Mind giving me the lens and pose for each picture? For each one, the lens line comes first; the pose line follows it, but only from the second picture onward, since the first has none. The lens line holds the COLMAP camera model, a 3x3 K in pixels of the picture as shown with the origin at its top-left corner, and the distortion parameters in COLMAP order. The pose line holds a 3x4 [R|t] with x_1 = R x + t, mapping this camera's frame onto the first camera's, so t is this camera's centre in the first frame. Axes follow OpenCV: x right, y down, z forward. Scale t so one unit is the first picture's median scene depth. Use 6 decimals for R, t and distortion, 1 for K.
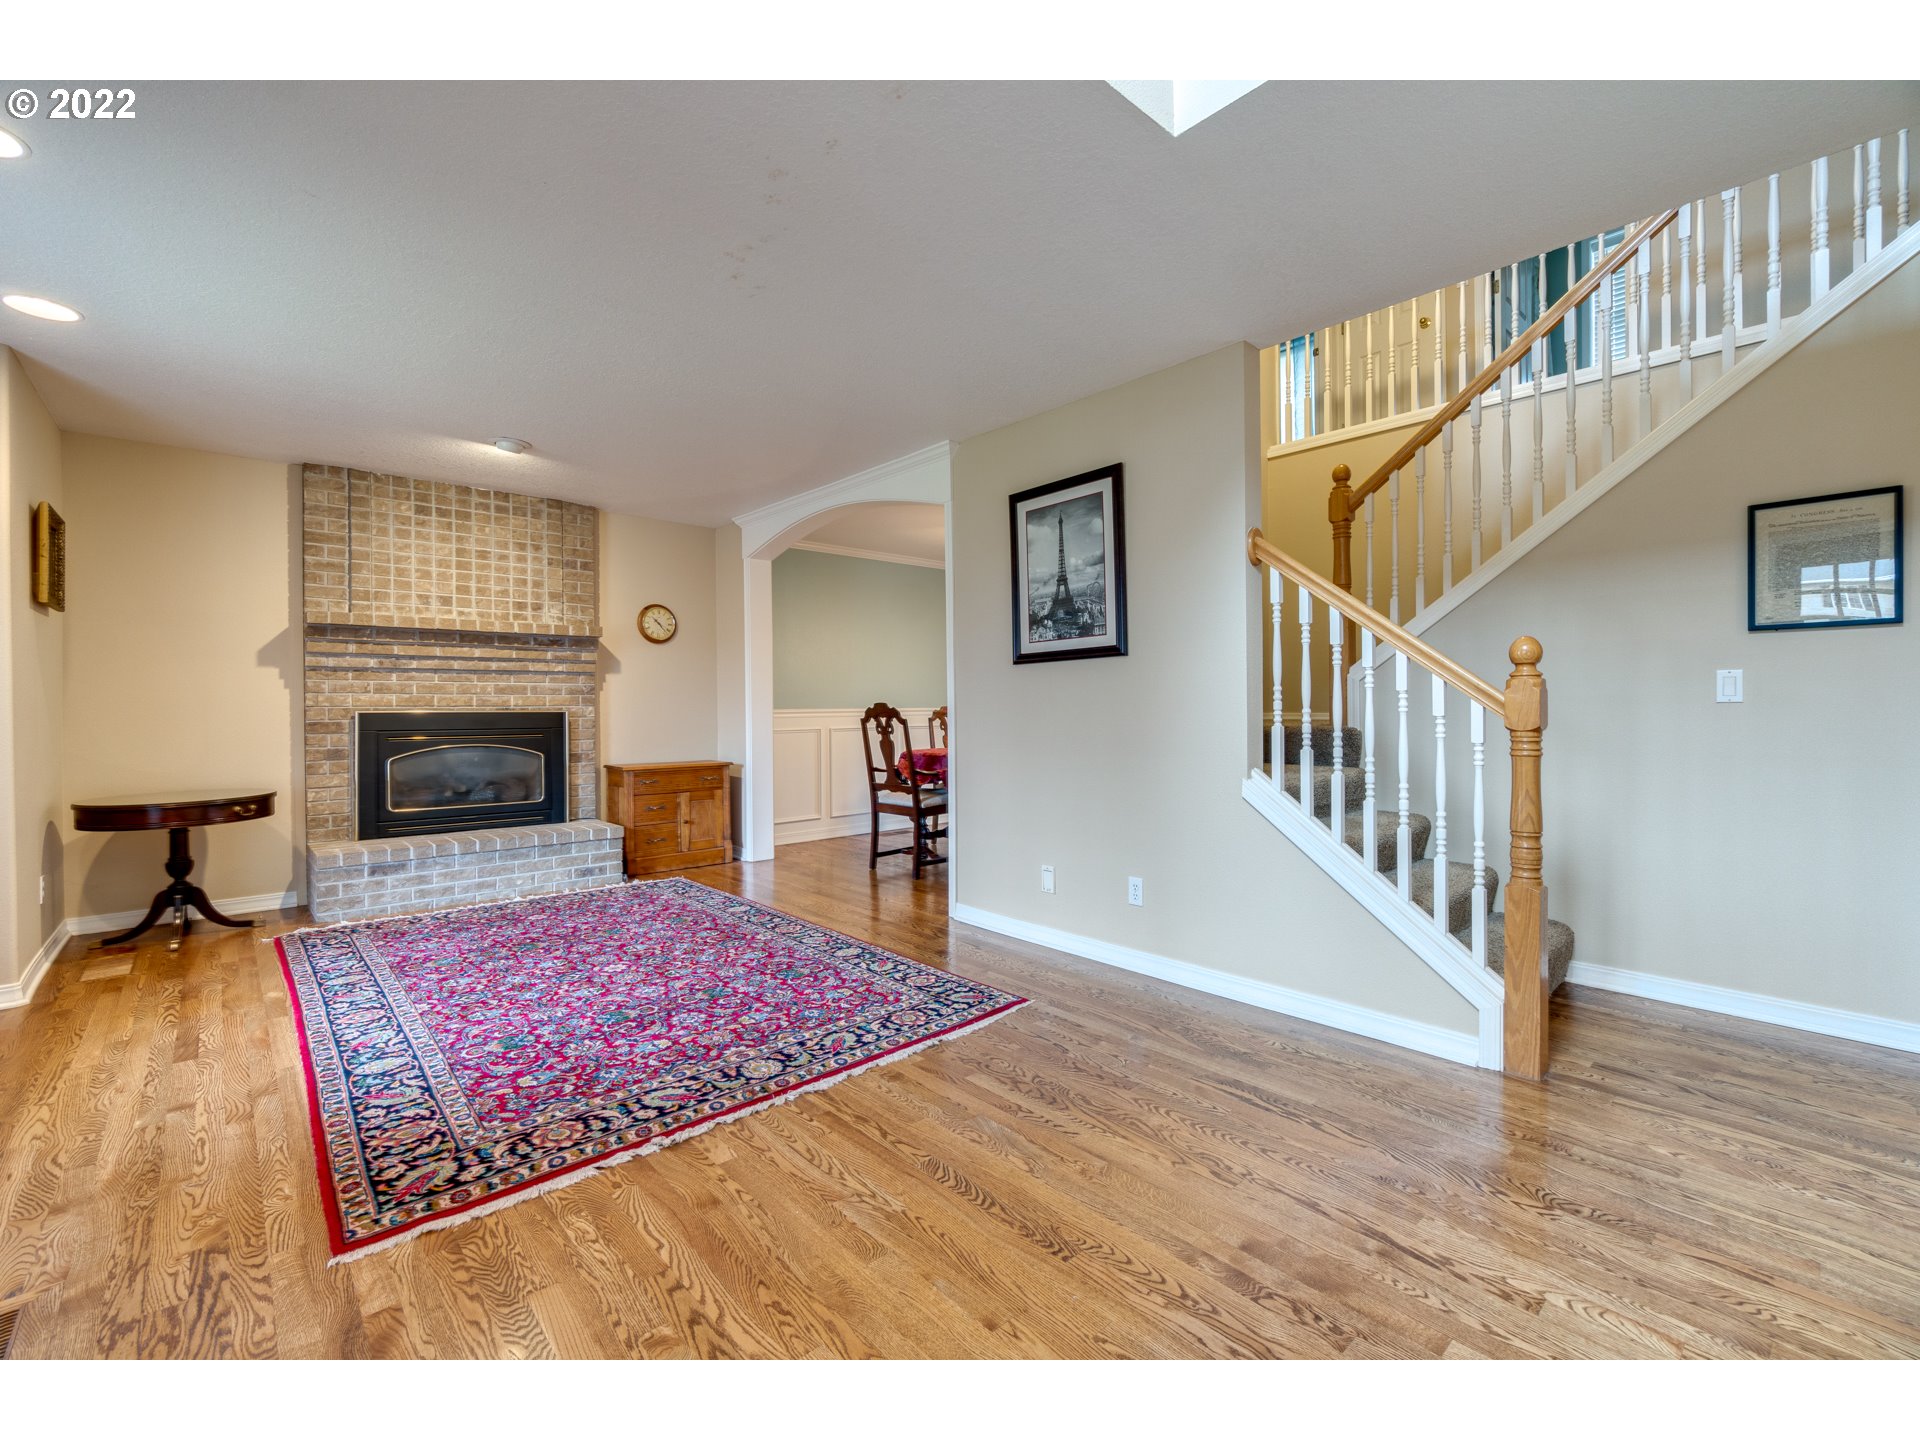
lens RADIAL K [[823.6, 0, 973.1], [0, 823.6, 701.1], [0, 0, 1]] dist [-0.005316, 0.001423]
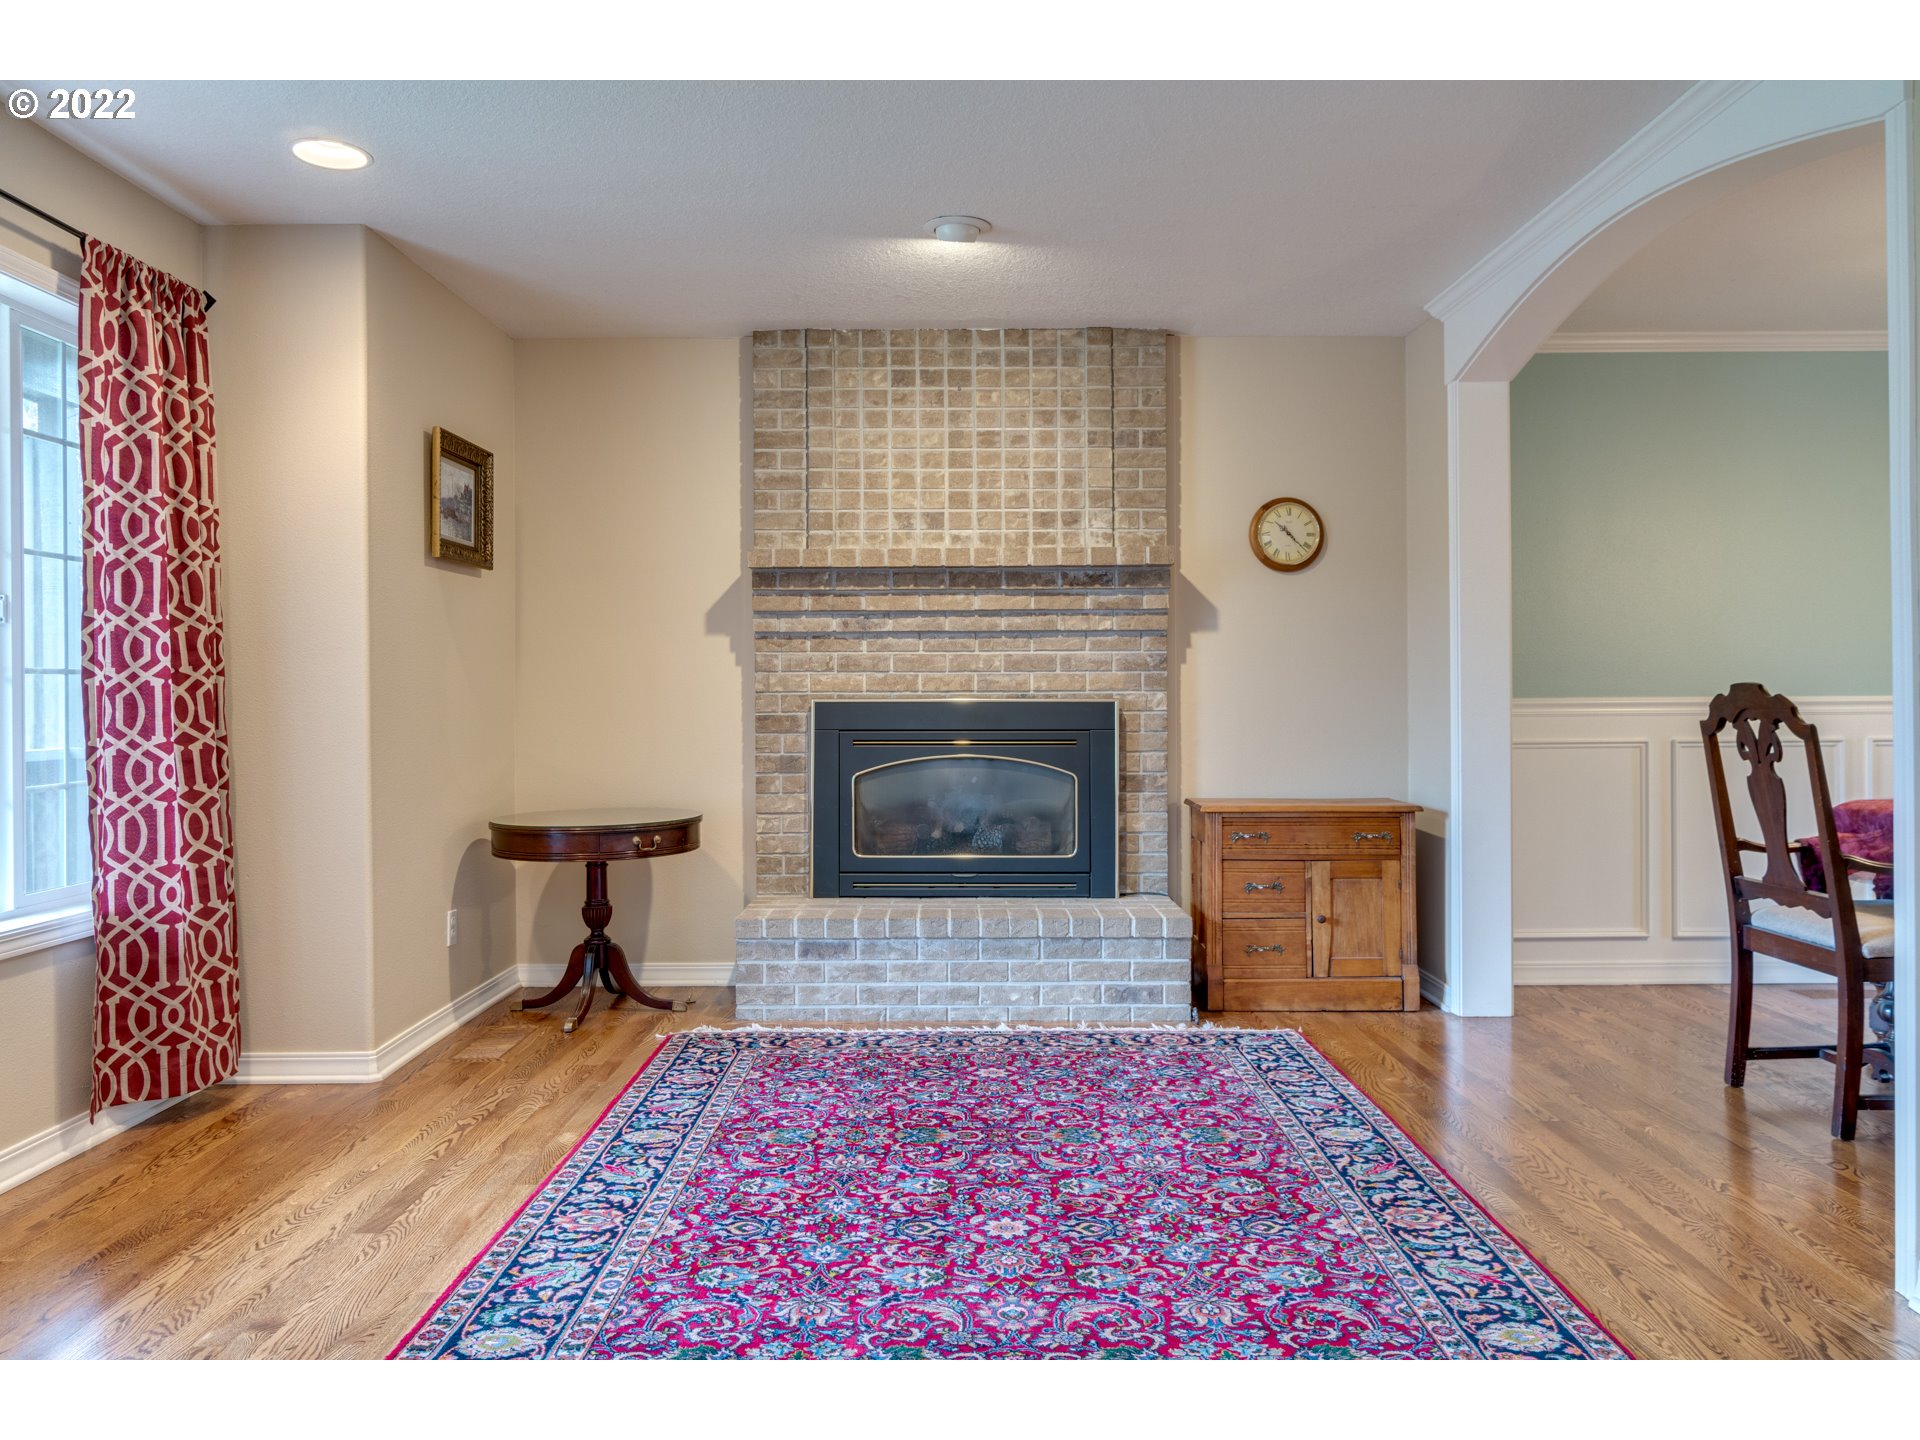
lens RADIAL K [[1352.3, 0, 958.9], [0, 1352.3, 699.4], [0, 0, 1]] dist [-0.000815, -0.002713]
pose [[0.733185, 0.003992, -0.680018, 0.063388], [0.004600, 0.999931, 0.010830, 0.001185], [0.680014, -0.011068, 0.733116, 0.281863]]
